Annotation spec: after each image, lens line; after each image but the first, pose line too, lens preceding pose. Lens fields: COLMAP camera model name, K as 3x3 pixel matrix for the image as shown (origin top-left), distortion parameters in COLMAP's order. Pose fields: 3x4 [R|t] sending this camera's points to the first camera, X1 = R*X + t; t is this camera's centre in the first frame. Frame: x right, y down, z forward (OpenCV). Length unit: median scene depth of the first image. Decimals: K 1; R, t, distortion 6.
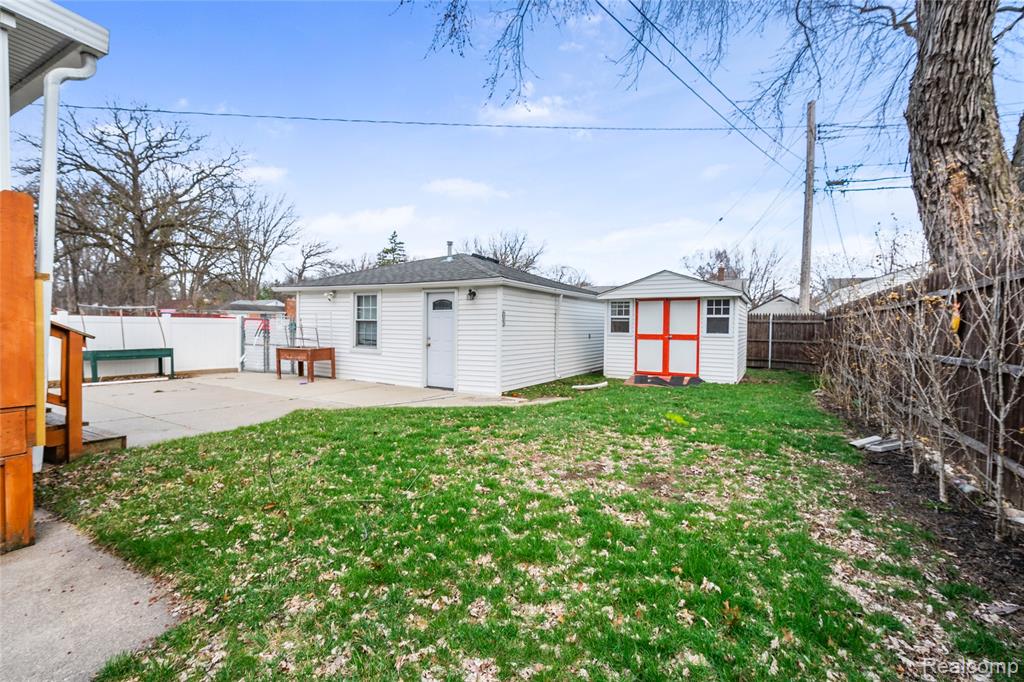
lens RADIAL K [[473.9, 0, 515.9], [0, 473.9, 333.7], [0, 0, 1]] dist [0.000078, 0.000007]
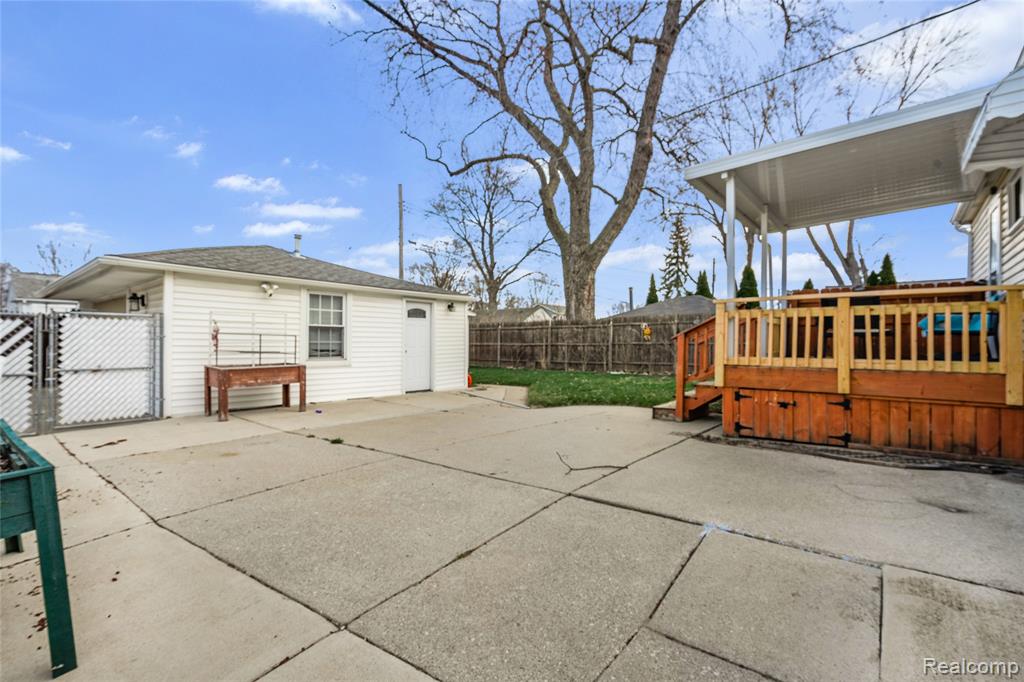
lens RADIAL K [[473.9, 0, 513.4], [0, 473.9, 343.6], [0, 0, 1]] dist [0.000078, 0.000007]
pose [[0.208046, -0.013783, 0.978022, -1.063378], [0.030685, 0.999501, 0.007558, 0.005298], [-0.977638, 0.028439, 0.208365, 0.521722]]
